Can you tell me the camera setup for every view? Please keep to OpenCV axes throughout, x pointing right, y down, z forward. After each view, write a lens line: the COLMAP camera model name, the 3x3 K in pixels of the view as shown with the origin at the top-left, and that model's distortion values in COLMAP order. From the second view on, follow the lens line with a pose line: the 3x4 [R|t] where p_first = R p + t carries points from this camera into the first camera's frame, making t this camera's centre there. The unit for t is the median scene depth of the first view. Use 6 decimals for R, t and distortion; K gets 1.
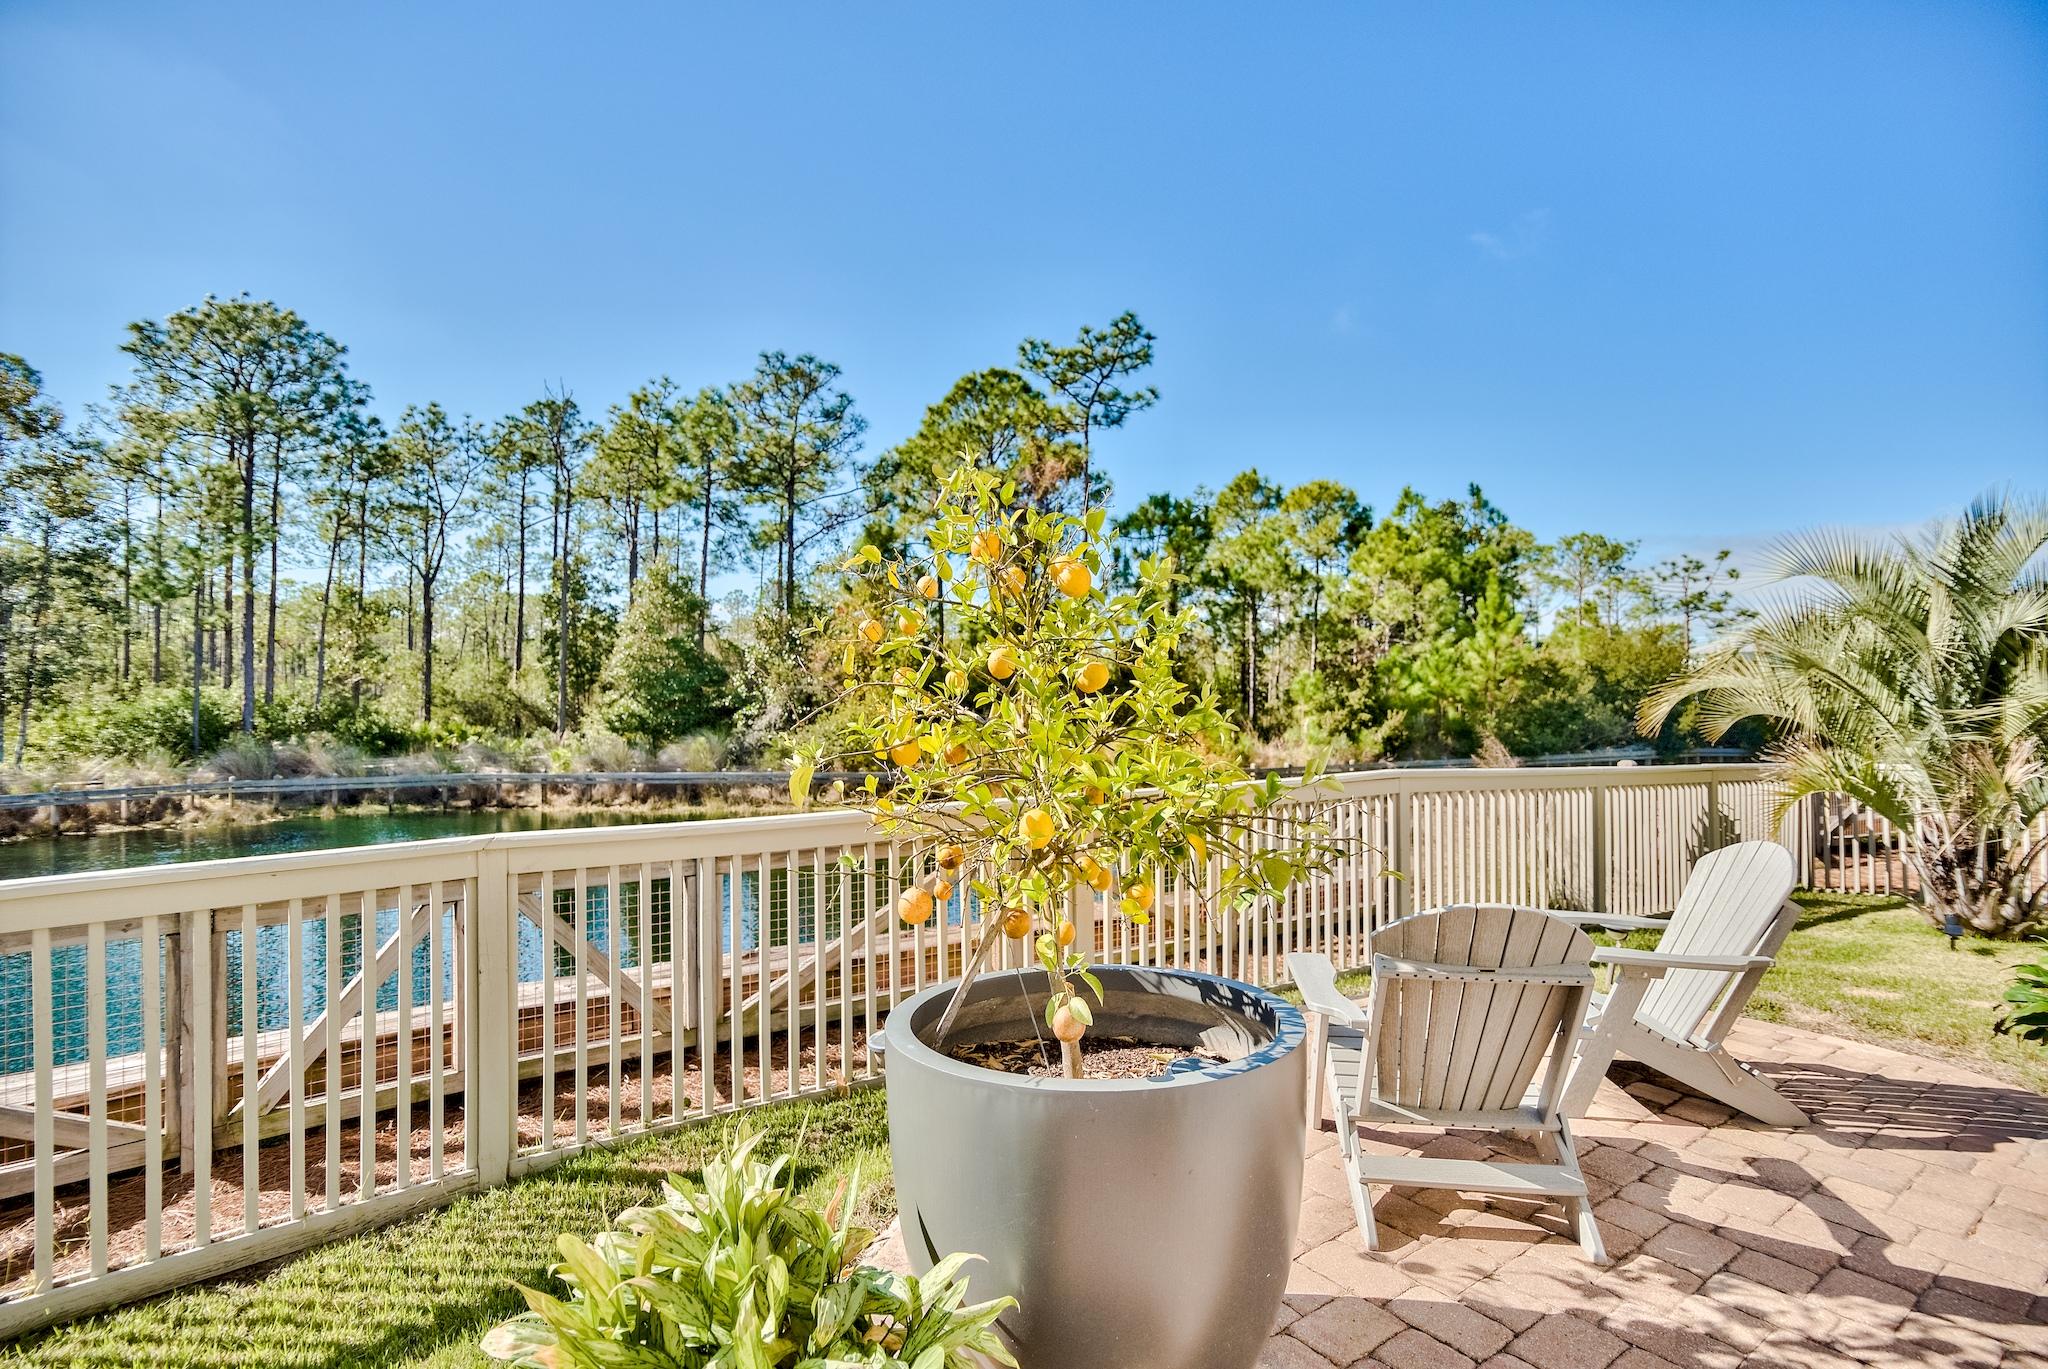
lens RADIAL K [[992.5, 0, 1026.9], [0, 992.5, 683.8], [0, 0, 1]] dist [-0.000175, -0.000263]
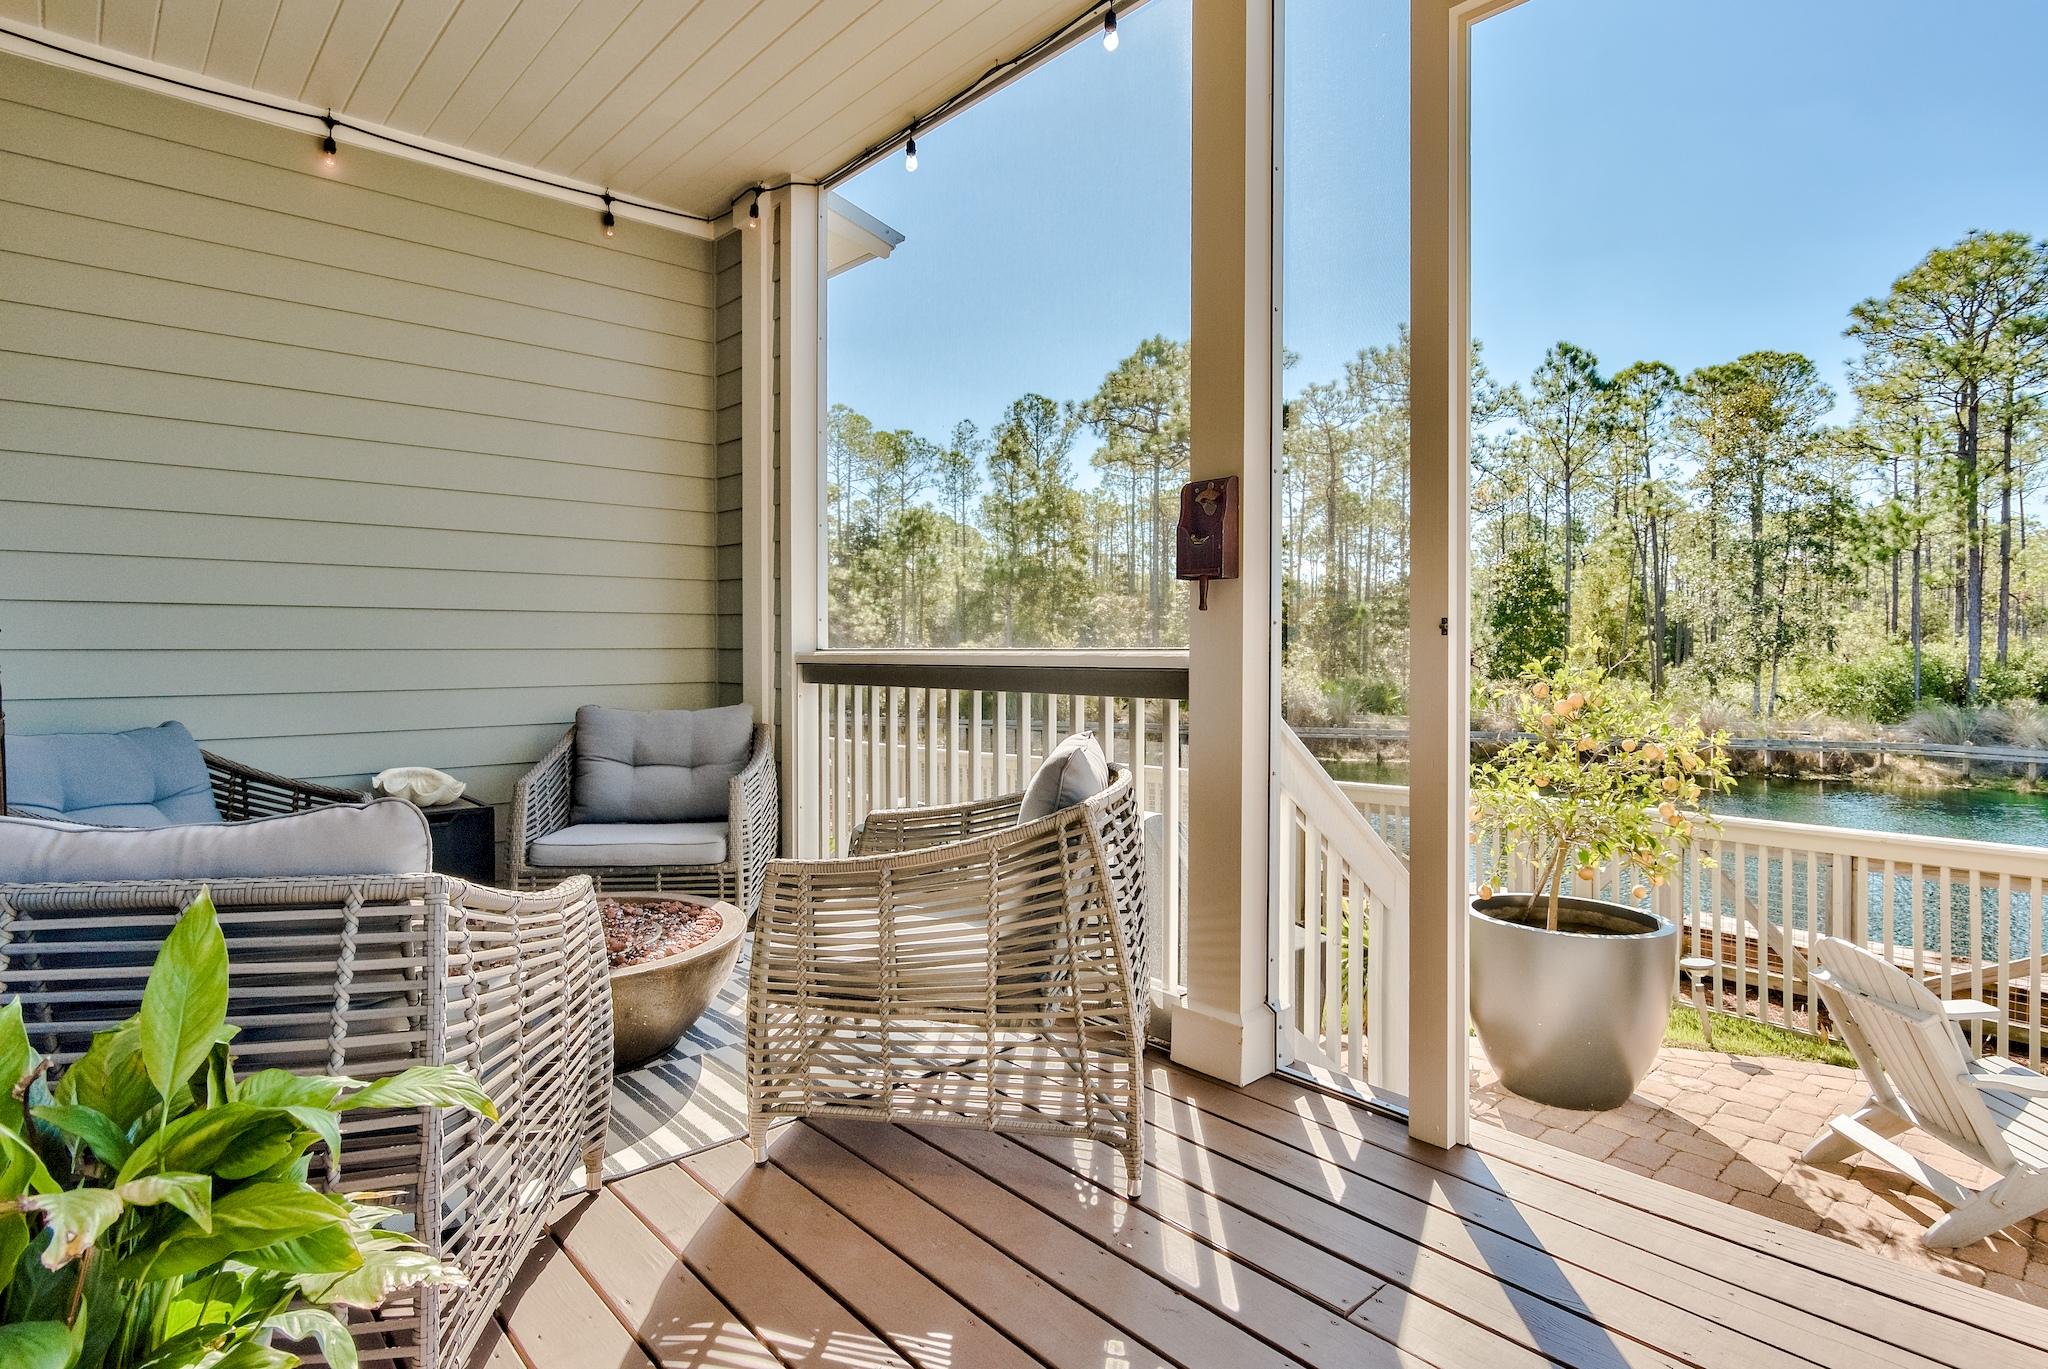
lens RADIAL K [[1059.6, 0, 1027.6], [0, 1059.6, 647.1], [0, 0, 1]] dist [-0.004896, -0.001888]
pose [[0.105496, 0.001711, -0.994418, 0.126978], [0.017642, 0.999838, 0.003591, -0.014662], [0.994263, -0.017923, 0.105449, -0.018506]]
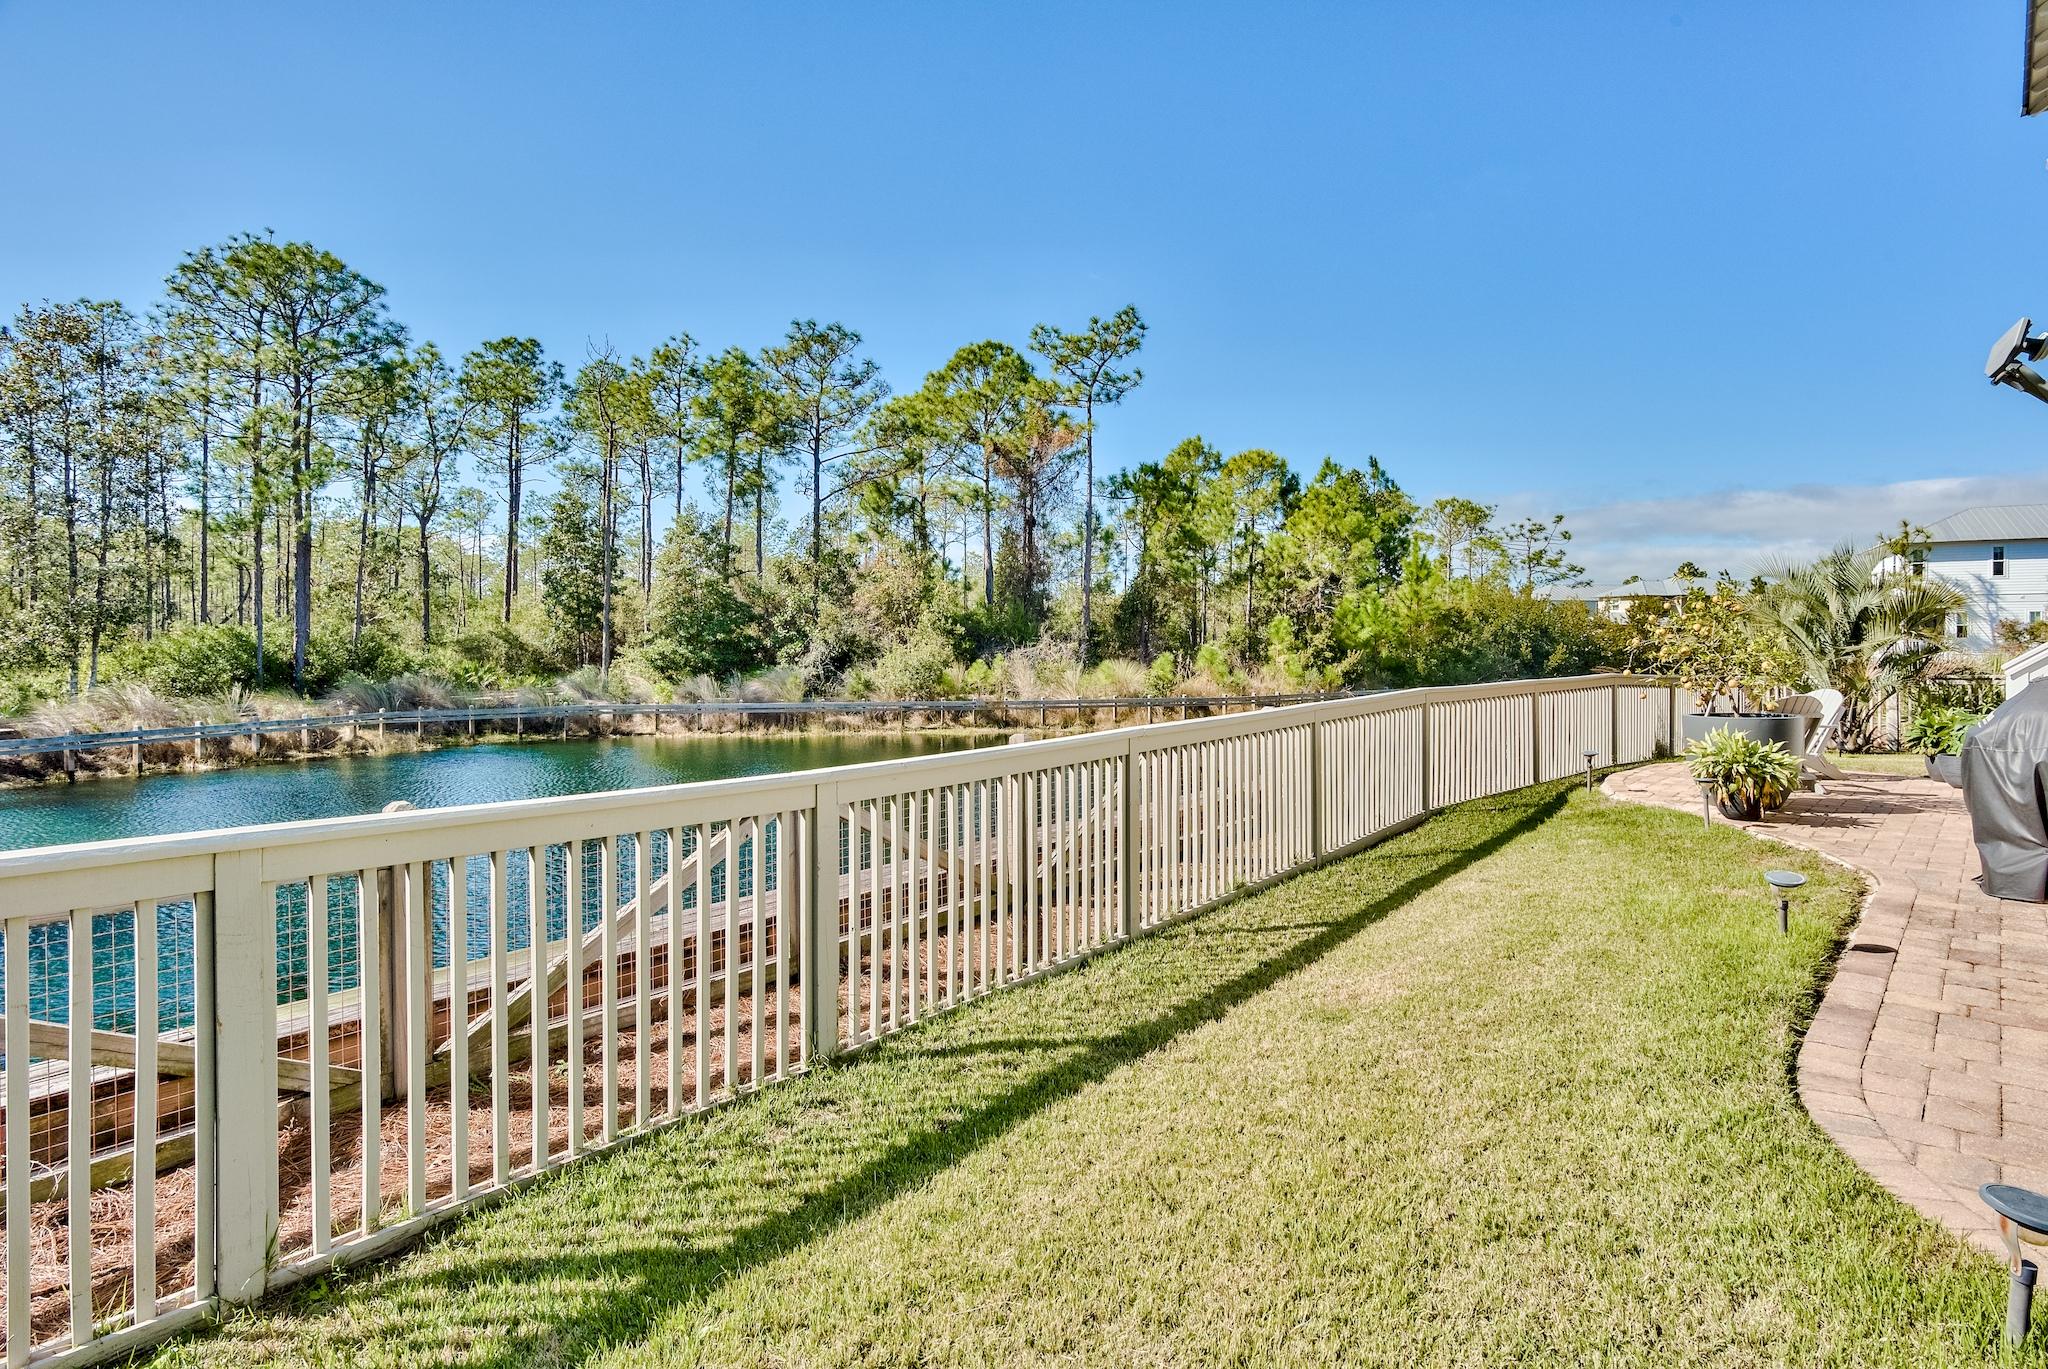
lens RADIAL K [[1015.9, 0, 1032.9], [0, 1015.9, 637.7], [0, 0, 1]] dist [0.000265, 0.000012]
pose [[0.985786, 0.003714, 0.167964, -0.199611], [-0.006037, 0.999893, 0.013322, -0.001957], [-0.167896, -0.014147, 0.985703, -0.150189]]
